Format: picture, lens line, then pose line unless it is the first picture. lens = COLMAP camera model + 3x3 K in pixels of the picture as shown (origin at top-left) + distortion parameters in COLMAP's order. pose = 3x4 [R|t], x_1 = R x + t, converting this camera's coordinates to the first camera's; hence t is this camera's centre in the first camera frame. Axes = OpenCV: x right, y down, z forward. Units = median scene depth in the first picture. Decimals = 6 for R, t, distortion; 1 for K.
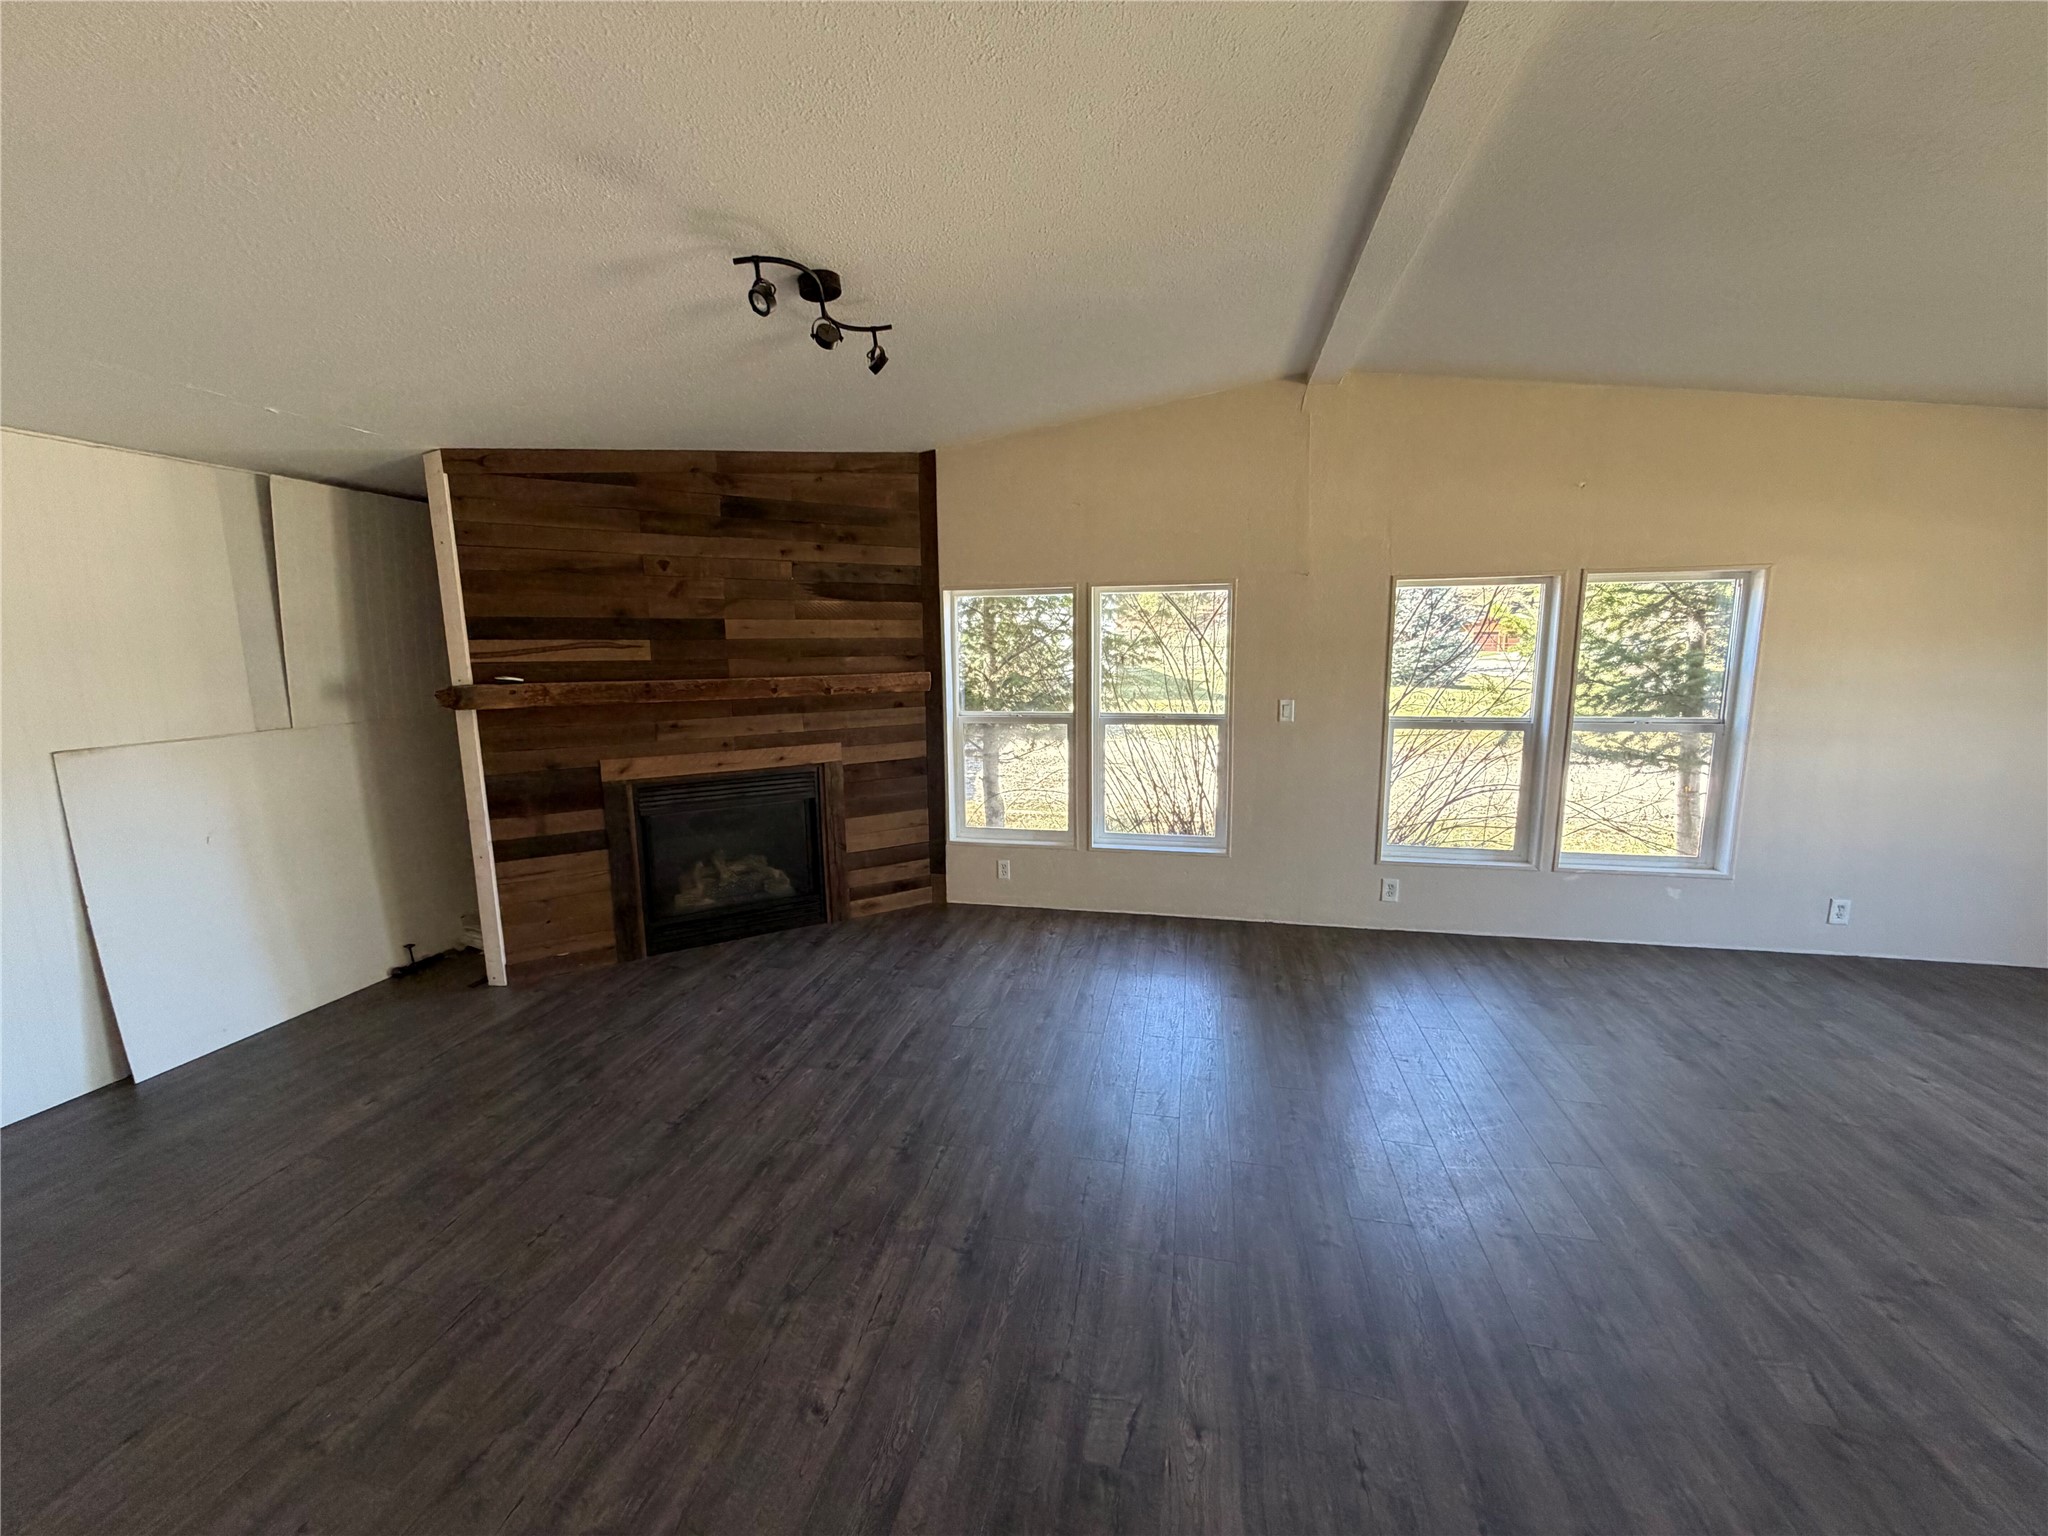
lens RADIAL K [[805.5, 0, 1017.9], [0, 805.5, 768.8], [0, 0, 1]] dist [-0.000020, 0.000000]
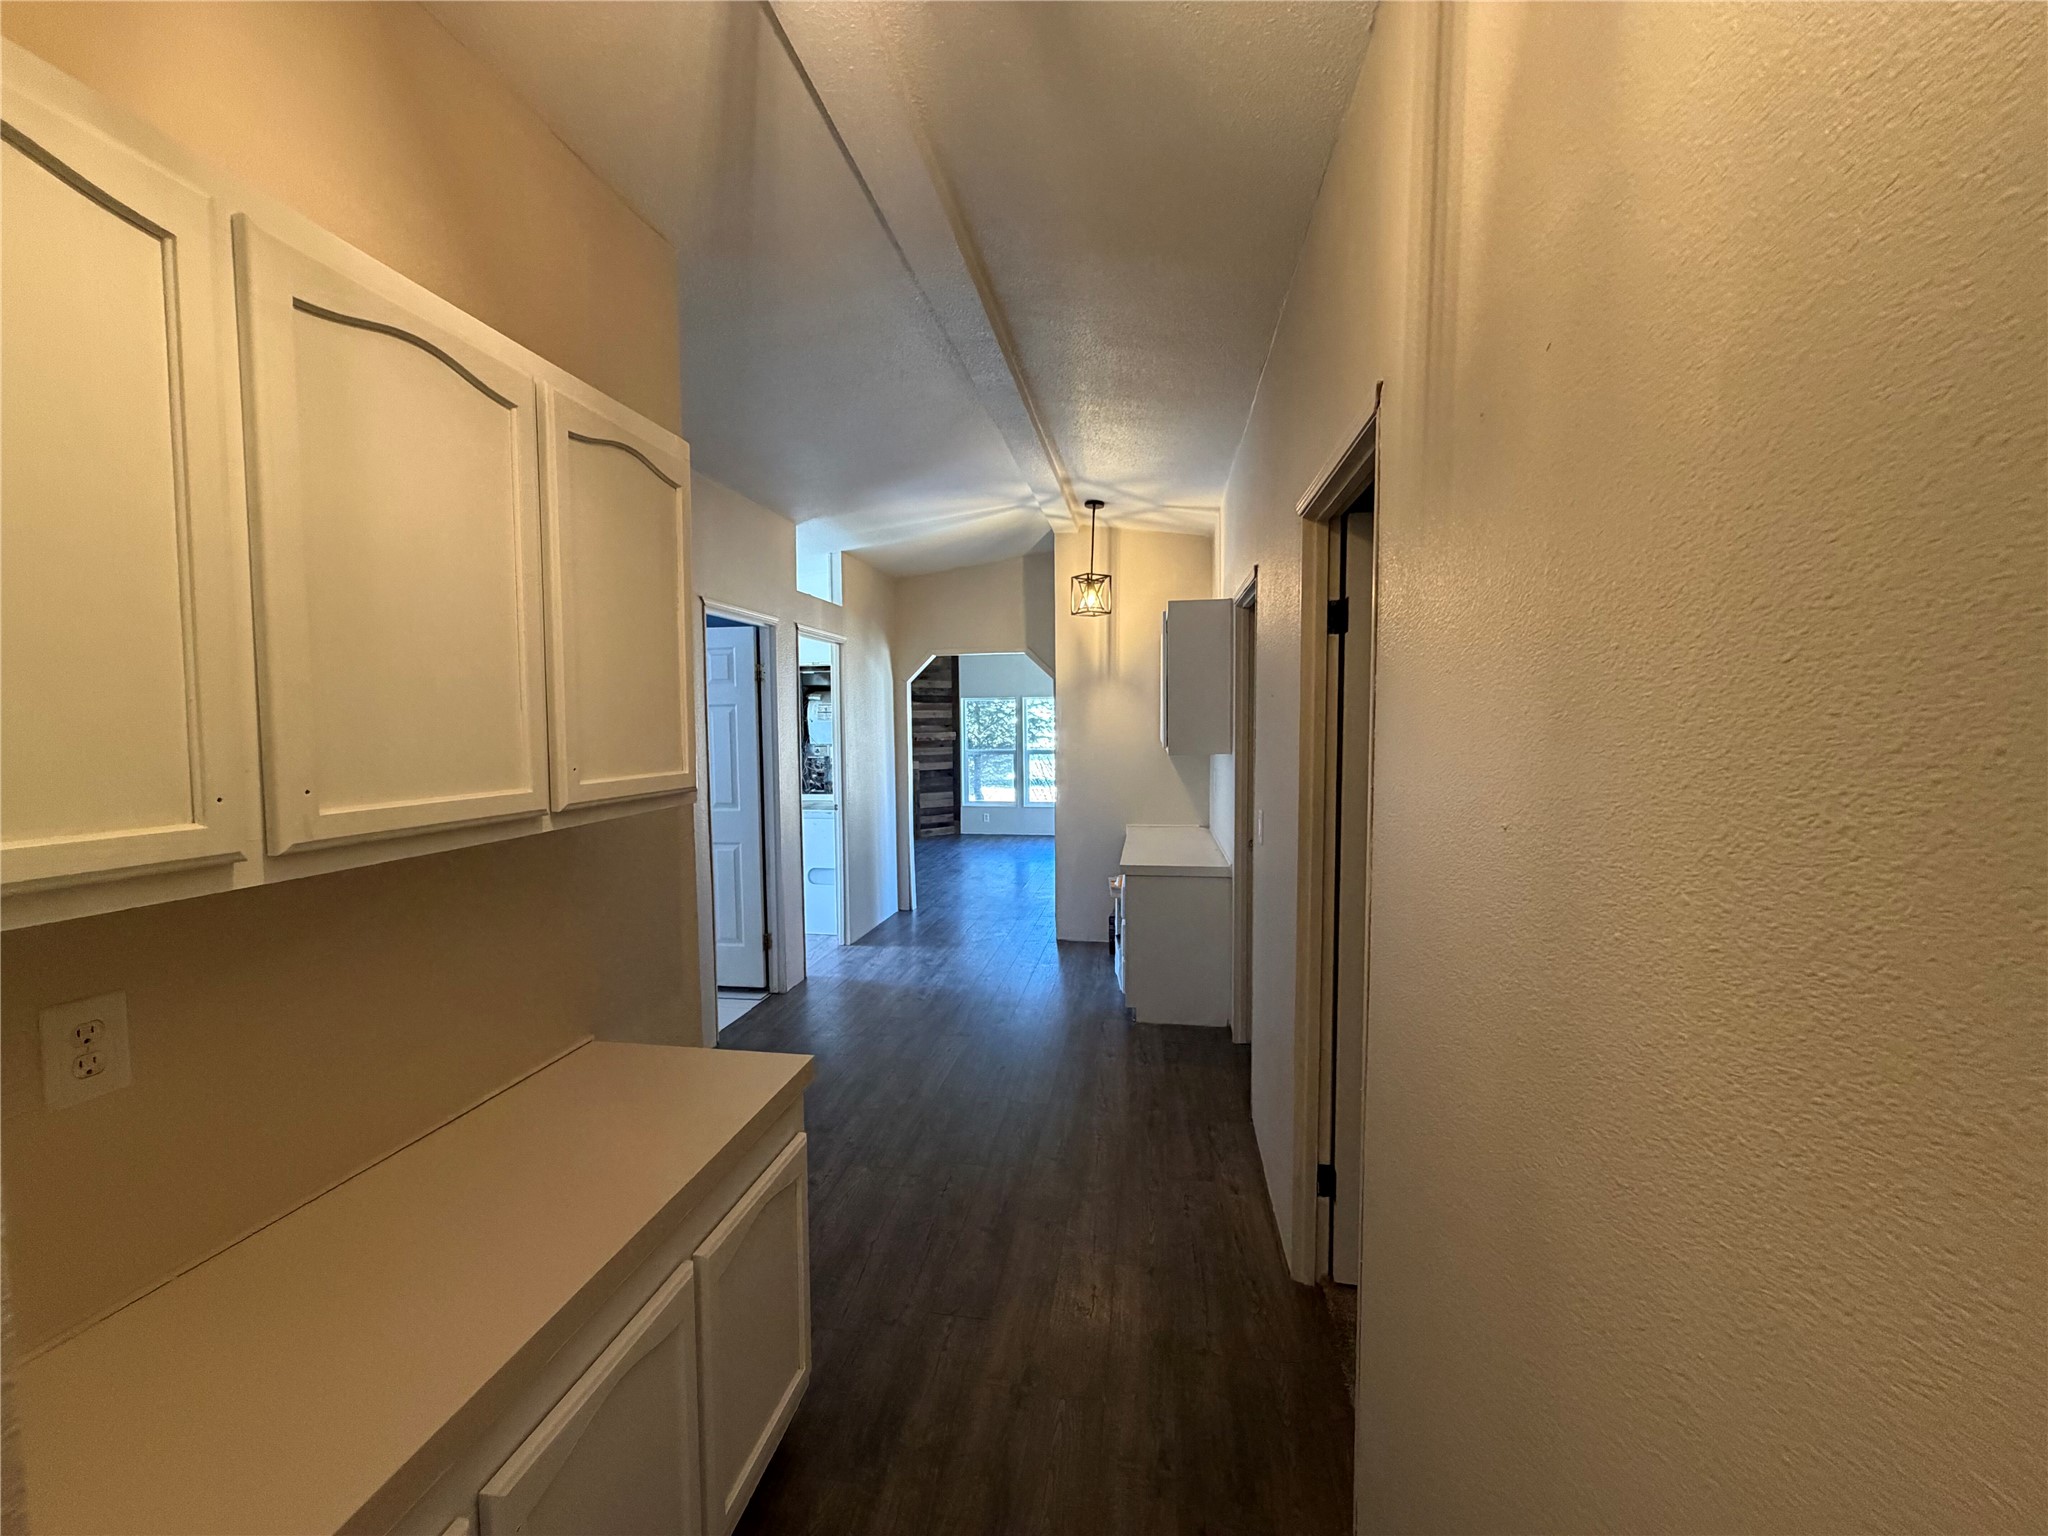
lens RADIAL K [[805.5, 0, 1025.2], [0, 805.5, 767.5], [0, 0, 1]] dist [-0.000020, 0.000000]
pose [[0.998039, 0.004229, 0.062459, -0.048700], [0.001567, 0.995715, -0.092463, 0.192123], [-0.062582, 0.092379, 0.993755, -1.287713]]
